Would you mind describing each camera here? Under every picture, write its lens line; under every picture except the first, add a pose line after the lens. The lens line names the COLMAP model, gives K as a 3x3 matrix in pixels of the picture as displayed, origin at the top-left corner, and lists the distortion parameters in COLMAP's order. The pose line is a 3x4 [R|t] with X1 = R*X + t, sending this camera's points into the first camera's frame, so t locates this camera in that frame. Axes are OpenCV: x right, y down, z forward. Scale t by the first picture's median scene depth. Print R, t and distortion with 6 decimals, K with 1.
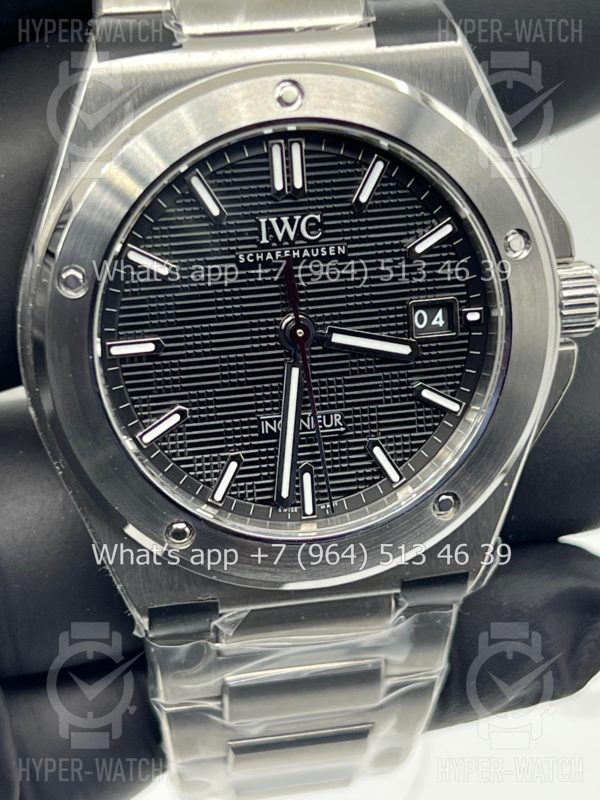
lens RADIAL K [[1849.4, 0, 299.4], [0, 1849.4, 397.5], [0, 0, 1]] dist [0.244335, 0.000000]
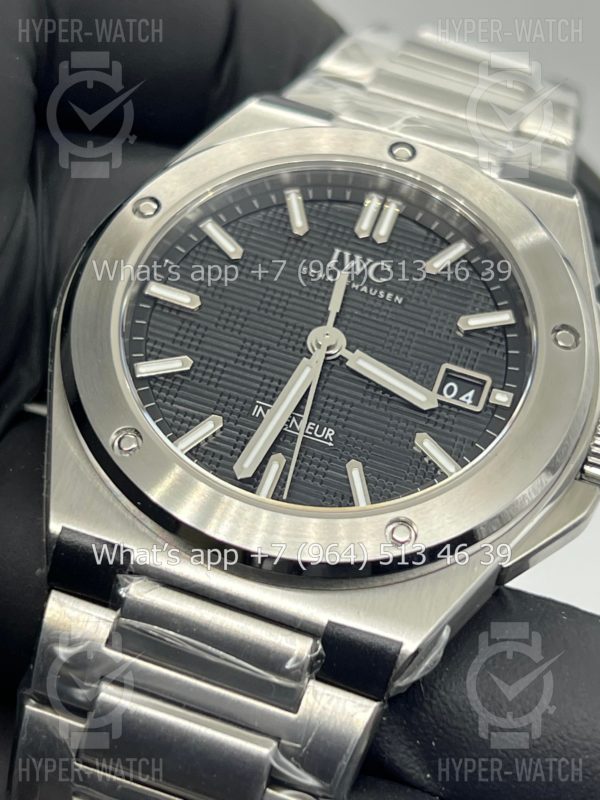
lens RADIAL K [[1849.4, 0, 303.2], [0, 1849.4, 400.7], [0, 0, 1]] dist [0.244335, 0.000000]
pose [[0.908181, 0.251378, -0.334689, 0.327905], [-0.412227, 0.675891, -0.610933, 0.597472], [0.072638, 0.692806, 0.717457, 0.305854]]
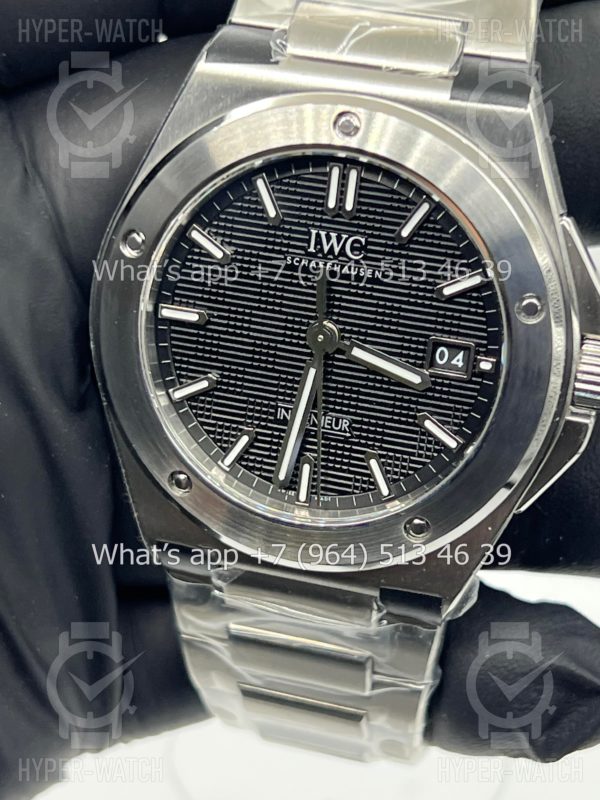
lens RADIAL K [[1849.4, 0, 304.2], [0, 1849.4, 402.4], [0, 0, 1]] dist [0.244335, 0.000000]
pose [[0.886831, 0.262729, -0.380137, 0.416289], [-0.256400, 0.964161, 0.068211, -0.070071], [0.384435, 0.036975, 0.922411, -0.017513]]
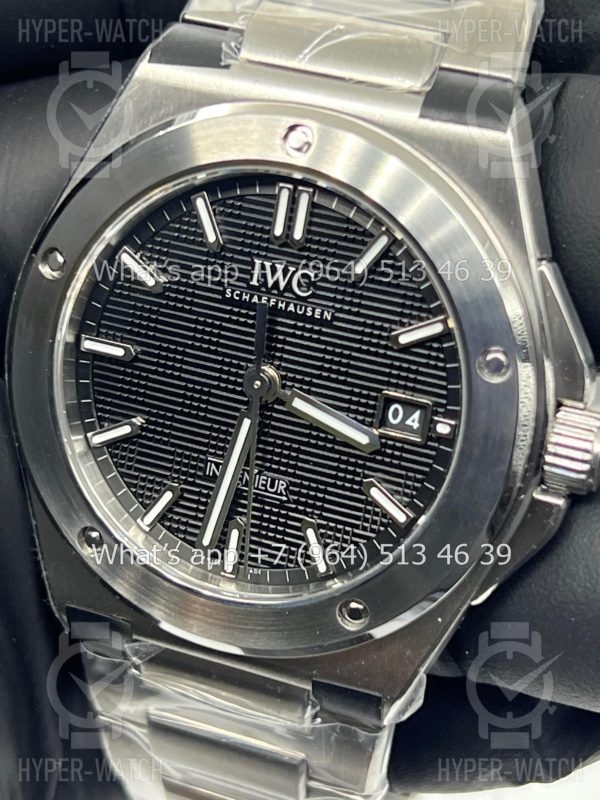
lens RADIAL K [[1849.4, 0, 293.7], [0, 1849.4, 401.9], [0, 0, 1]] dist [0.244335, 0.000000]
pose [[0.837144, 0.304220, -0.454578, 0.447821], [-0.316628, 0.947189, 0.050795, -0.080162], [0.446024, 0.101409, 0.889258, 0.160416]]
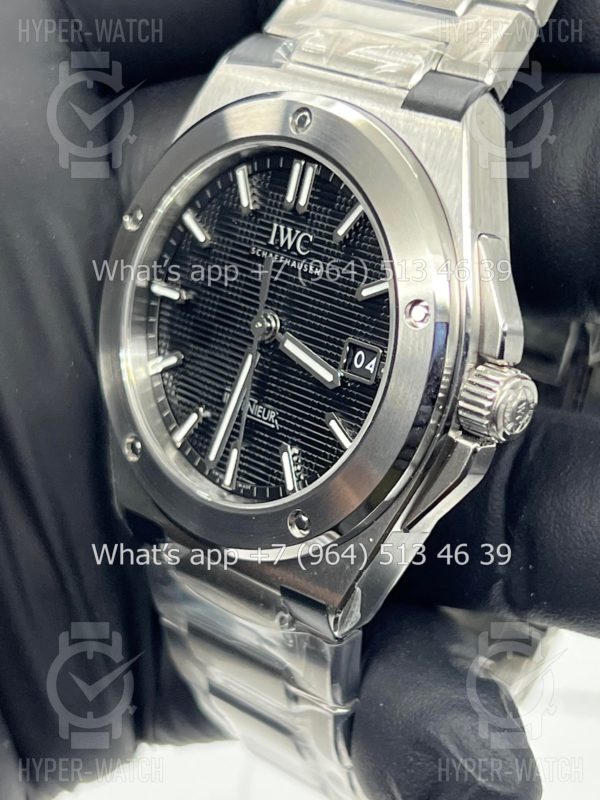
lens RADIAL K [[1849.4, 0, 300.6], [0, 1849.4, 408.7], [0, 0, 1]] dist [0.244335, 0.000000]
pose [[0.568470, 0.335190, -0.751325, 0.877048], [-0.415959, 0.905015, 0.089032, -0.099670], [0.709803, 0.261908, 0.653899, 0.286699]]
